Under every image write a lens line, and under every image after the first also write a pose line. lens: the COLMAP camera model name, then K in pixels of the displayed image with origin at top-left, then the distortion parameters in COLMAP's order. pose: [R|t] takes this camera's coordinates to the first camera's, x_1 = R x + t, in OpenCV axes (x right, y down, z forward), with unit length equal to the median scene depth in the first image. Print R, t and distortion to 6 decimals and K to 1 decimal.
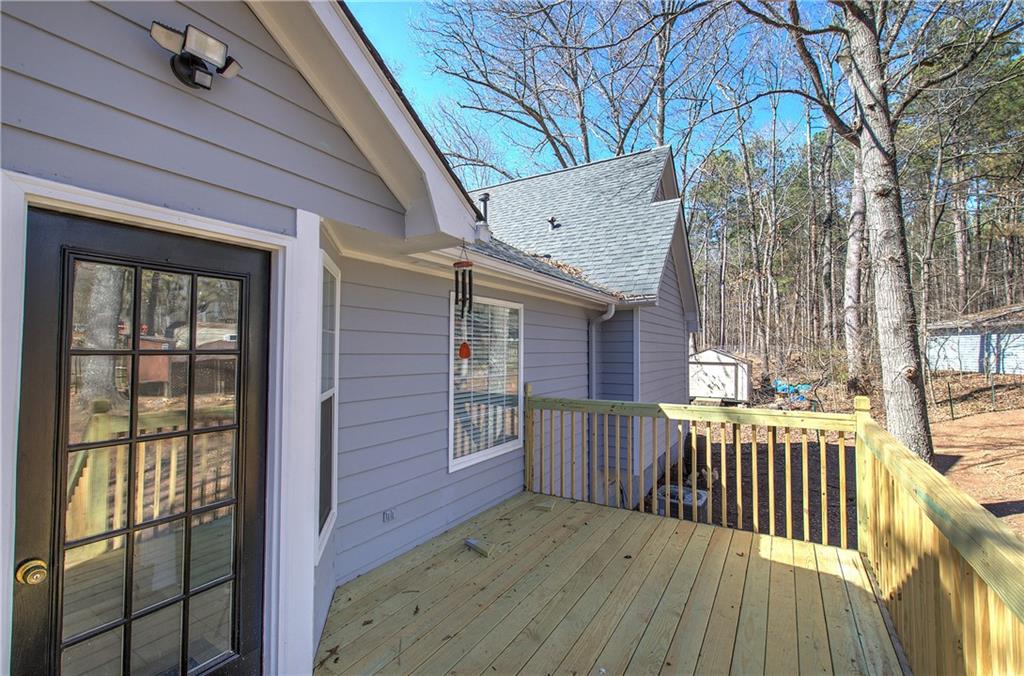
lens RADIAL K [[433.2, 0, 516.6], [0, 433.2, 337.0], [0, 0, 1]] dist [-0.001926, 0.000209]
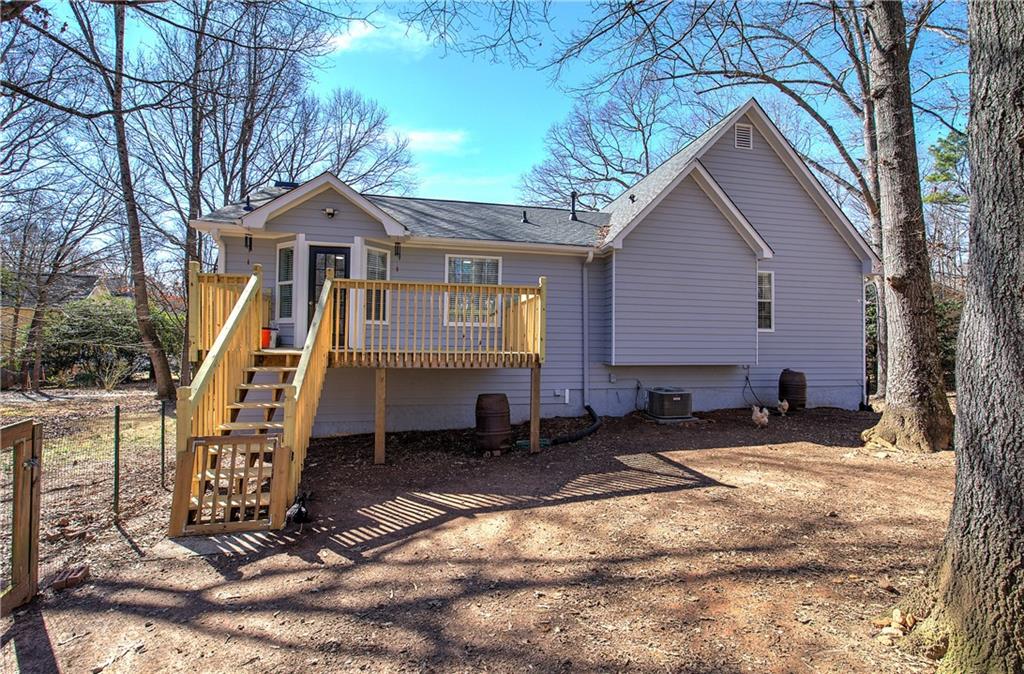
lens RADIAL K [[433.2, 0, 511.2], [0, 433.2, 336.5], [0, 0, 1]] dist [-0.001926, 0.000209]
pose [[0.701720, 0.000255, -0.712452, 0.920564], [0.012469, 0.999842, 0.012639, 0.166667], [0.712343, -0.017753, 0.701607, -0.233252]]
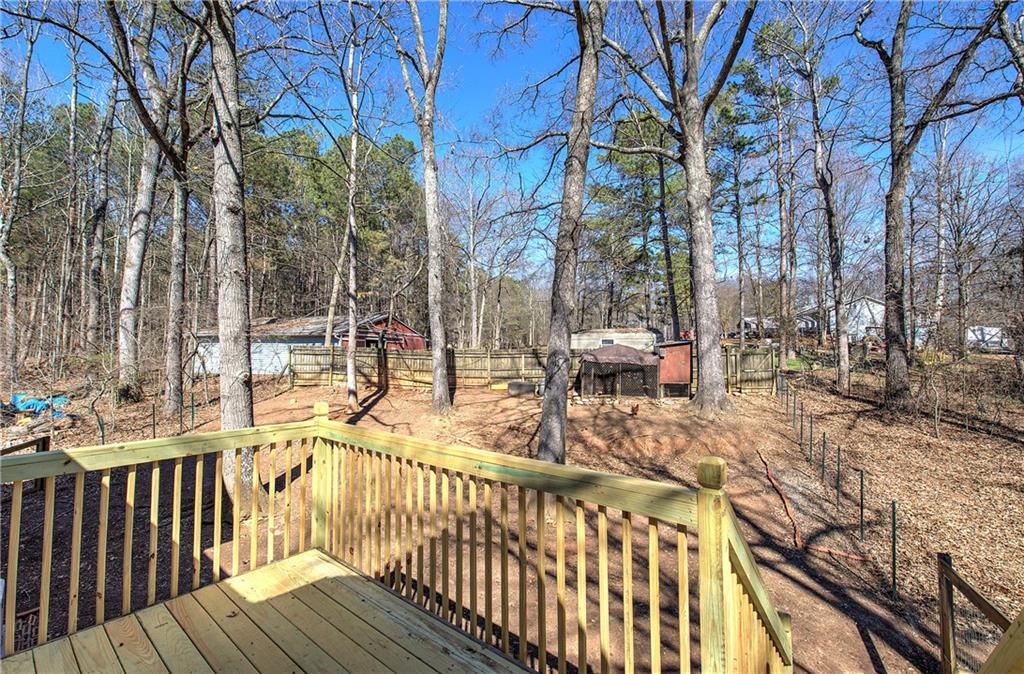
lens RADIAL K [[433.2, 0, 513.2], [0, 433.2, 336.4], [0, 0, 1]] dist [-0.001926, 0.000209]
pose [[0.150821, 0.045057, 0.987534, -0.088280], [-0.032575, 0.998645, -0.040589, -0.000022], [-0.988024, -0.026048, 0.152084, 0.147525]]
